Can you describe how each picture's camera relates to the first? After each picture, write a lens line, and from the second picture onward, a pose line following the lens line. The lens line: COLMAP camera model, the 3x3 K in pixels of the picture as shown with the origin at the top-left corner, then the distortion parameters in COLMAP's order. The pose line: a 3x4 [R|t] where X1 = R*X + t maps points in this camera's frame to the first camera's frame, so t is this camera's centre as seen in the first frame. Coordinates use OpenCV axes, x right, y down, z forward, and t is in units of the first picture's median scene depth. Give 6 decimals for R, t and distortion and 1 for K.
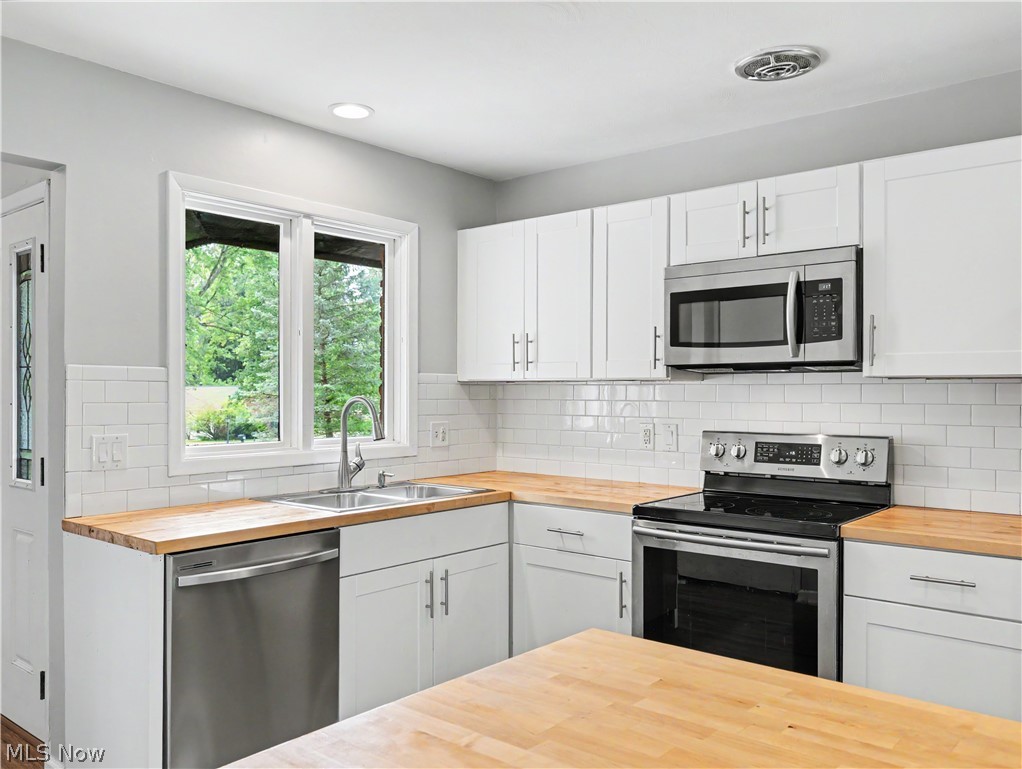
lens RADIAL K [[821.8, 0, 510.8], [0, 821.8, 386.2], [0, 0, 1]] dist [-0.031952, 0.000670]
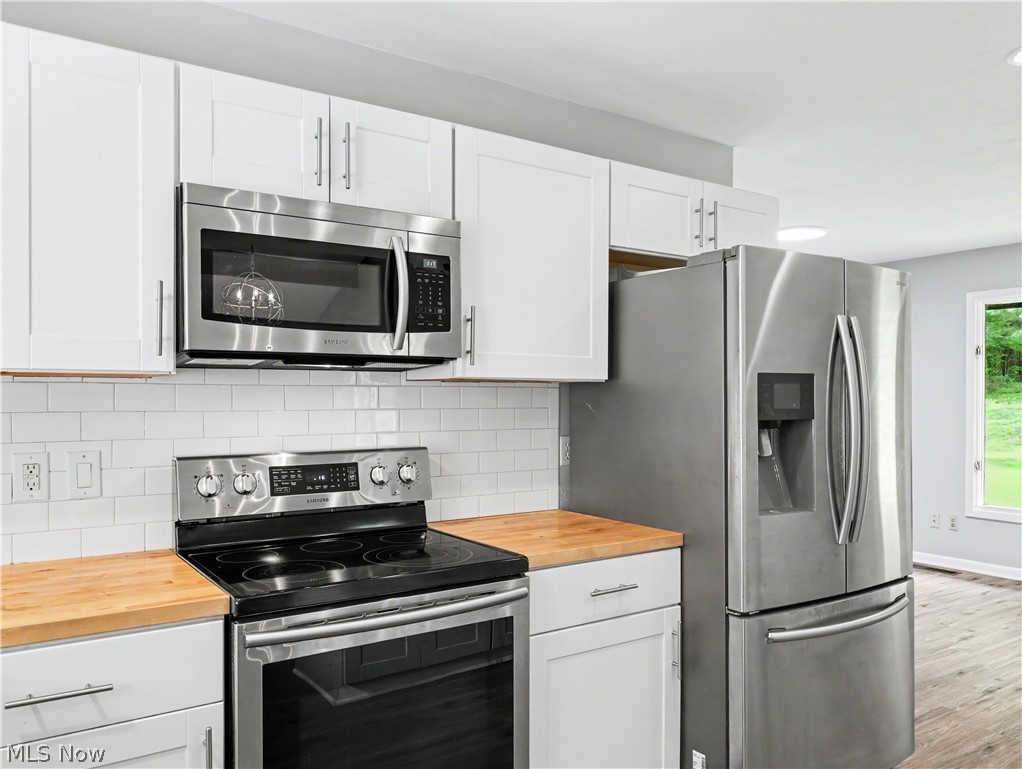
lens RADIAL K [[756.1, 0, 488.4], [0, 756.1, 400.9], [0, 0, 1]] dist [0.008579, -0.004456]
pose [[0.285417, -0.001543, 0.958402, -0.278092], [-0.001741, 0.999996, 0.002128, 0.009781], [-0.958402, -0.002276, 0.285413, 0.660001]]
